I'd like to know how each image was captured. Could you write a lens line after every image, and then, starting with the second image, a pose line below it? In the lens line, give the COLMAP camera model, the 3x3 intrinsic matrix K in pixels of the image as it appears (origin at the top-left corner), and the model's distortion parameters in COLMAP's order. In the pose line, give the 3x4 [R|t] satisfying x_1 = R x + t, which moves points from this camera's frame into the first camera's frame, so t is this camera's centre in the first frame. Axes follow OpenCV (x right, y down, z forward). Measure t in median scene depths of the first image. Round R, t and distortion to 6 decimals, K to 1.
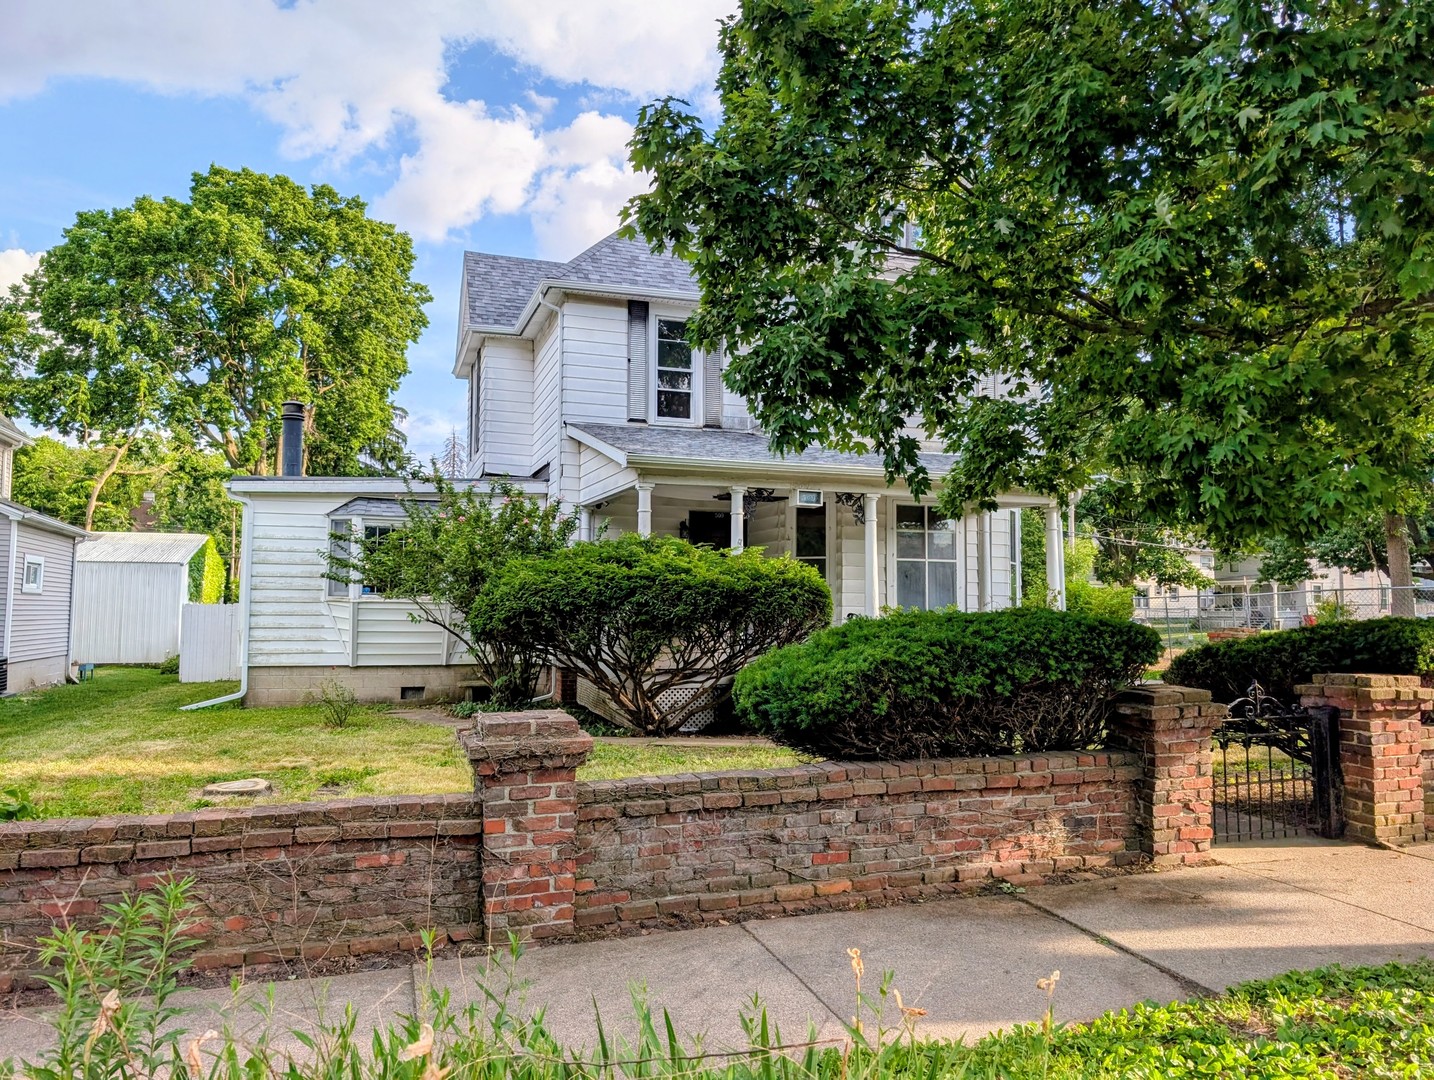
lens RADIAL K [[1030.8, 0, 714.8], [0, 1030.8, 544.0], [0, 0, 1]] dist [0.018952, -0.014713]
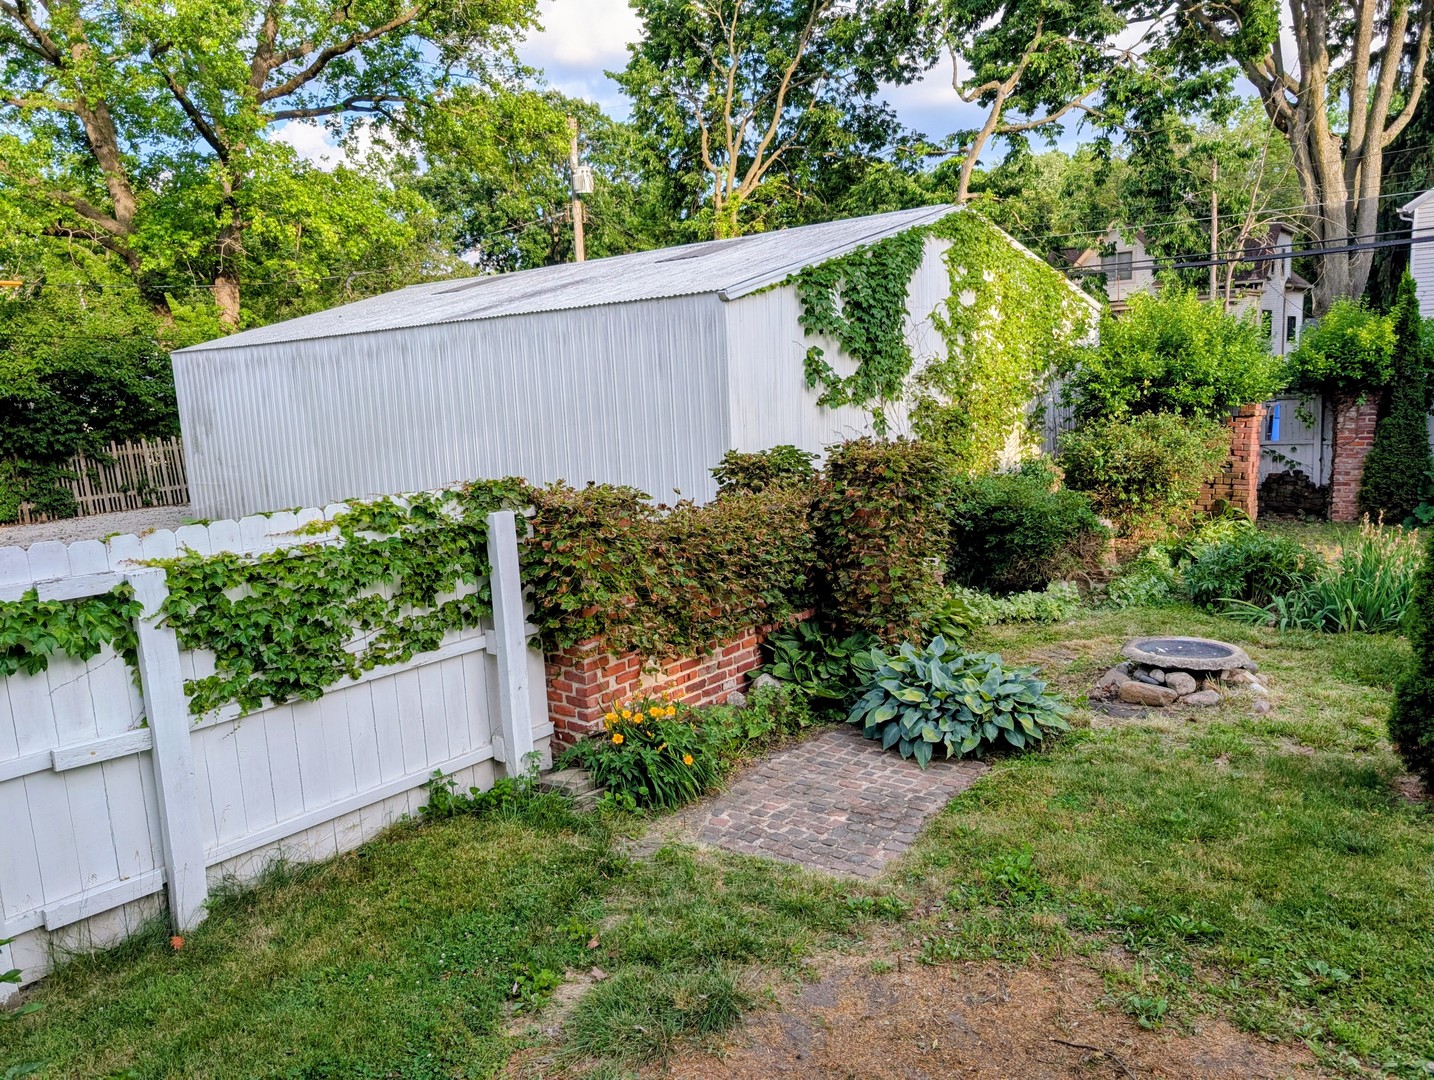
lens RADIAL K [[1030.8, 0, 718.9], [0, 1030.8, 545.6], [0, 0, 1]] dist [0.018952, -0.014713]
pose [[0.520650, 0.108320, -0.846871, -0.468518], [0.110966, 0.974920, 0.192919, 0.060085], [0.846528, -0.194418, 0.495573, 1.551678]]
